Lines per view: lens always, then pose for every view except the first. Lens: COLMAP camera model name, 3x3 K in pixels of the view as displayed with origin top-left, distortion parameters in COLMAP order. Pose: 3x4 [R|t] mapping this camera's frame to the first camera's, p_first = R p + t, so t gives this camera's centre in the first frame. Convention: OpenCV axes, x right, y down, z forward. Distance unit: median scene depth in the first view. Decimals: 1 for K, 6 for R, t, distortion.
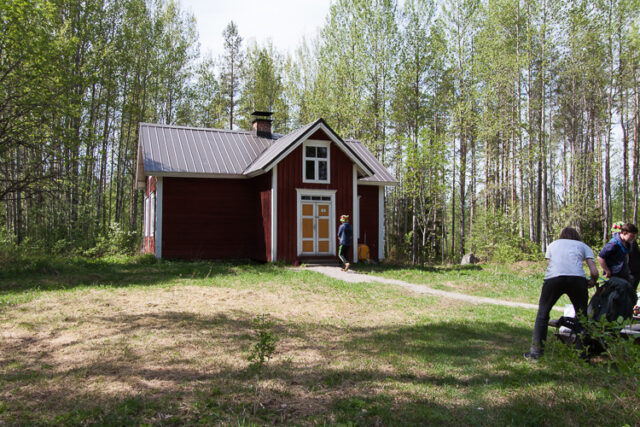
lens RADIAL K [[533.3, 0, 319.7], [0, 533.3, 212.4], [0, 0, 1]] dist [0.000536, 0.000575]
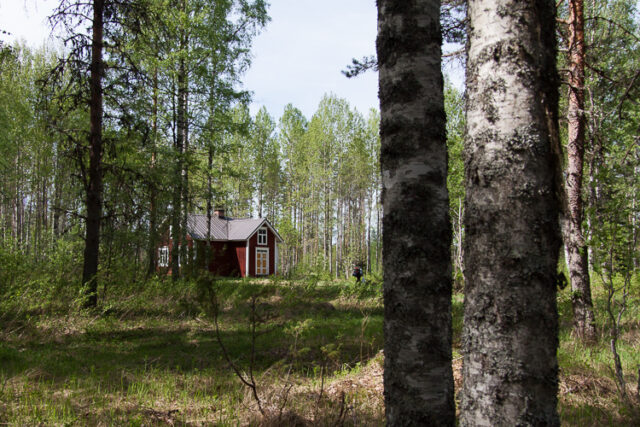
lens RADIAL K [[533.3, 0, 320.3], [0, 533.3, 213.8], [0, 0, 1]] dist [0.000536, 0.000575]
pose [[0.918617, 0.046326, 0.392425, -0.714744], [-0.018486, 0.997055, -0.074429, -0.019561], [-0.394717, 0.061118, 0.916768, -1.313774]]
